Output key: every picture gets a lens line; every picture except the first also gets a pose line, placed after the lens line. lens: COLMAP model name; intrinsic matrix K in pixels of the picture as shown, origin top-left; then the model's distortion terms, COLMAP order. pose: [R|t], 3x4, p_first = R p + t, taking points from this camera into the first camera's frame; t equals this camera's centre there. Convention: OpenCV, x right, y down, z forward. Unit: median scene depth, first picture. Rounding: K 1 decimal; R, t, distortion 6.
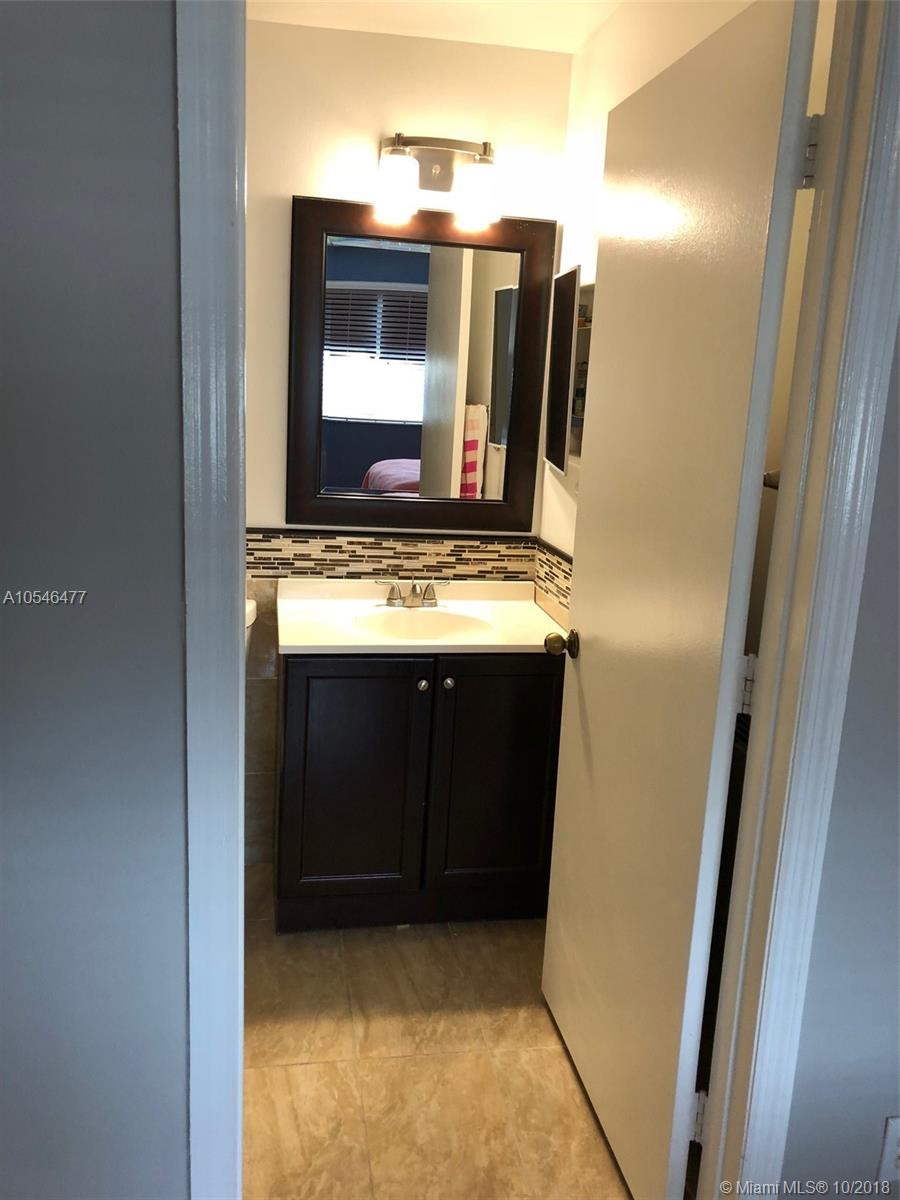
lens RADIAL K [[993.4, 0, 447.0], [0, 993.4, 597.5], [0, 0, 1]] dist [0.072374, -0.041212]
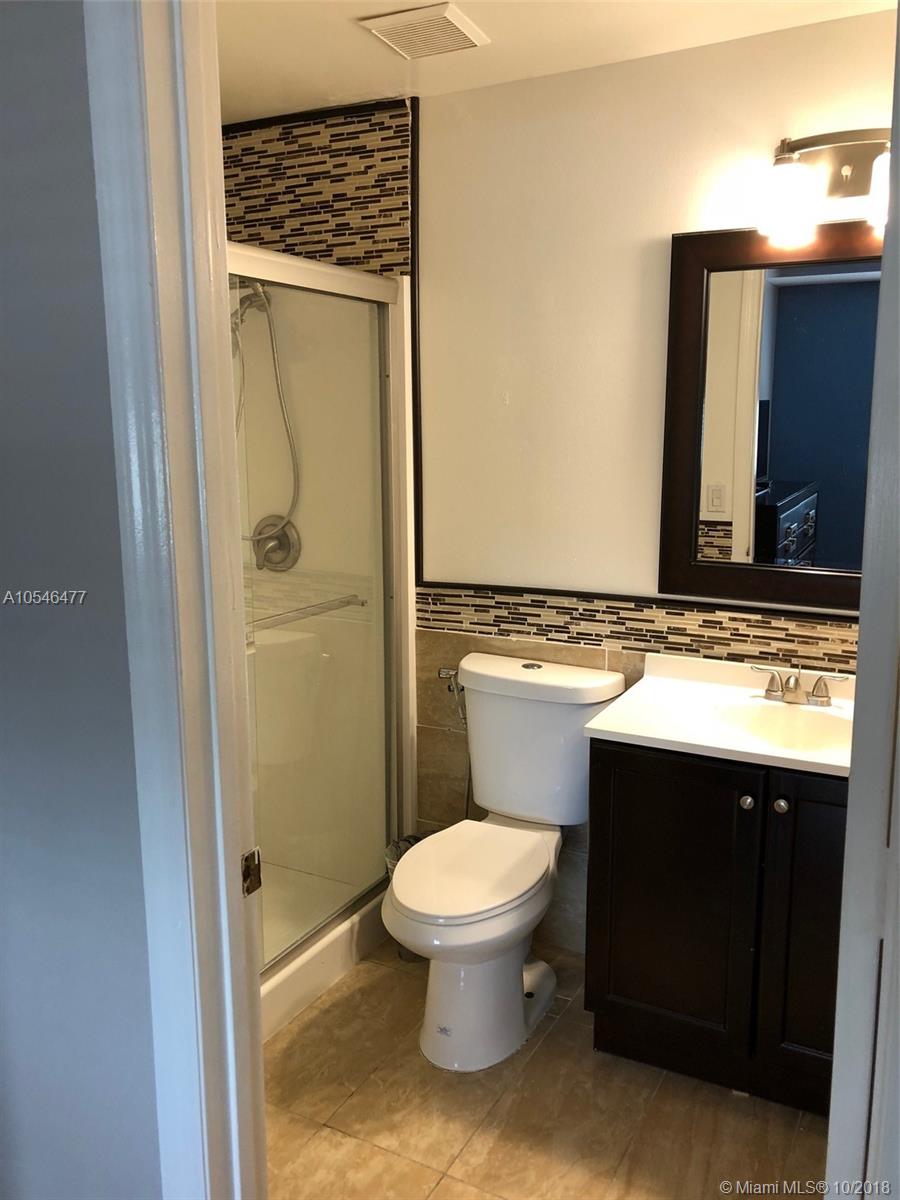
lens RADIAL K [[993.4, 0, 449.0], [0, 993.4, 599.5], [0, 0, 1]] dist [0.072374, -0.041212]
pose [[0.789299, 0.061045, -0.610968, 0.236745], [-0.090053, 0.995795, -0.016844, -0.035329], [0.607370, 0.068314, 0.791476, 0.166936]]
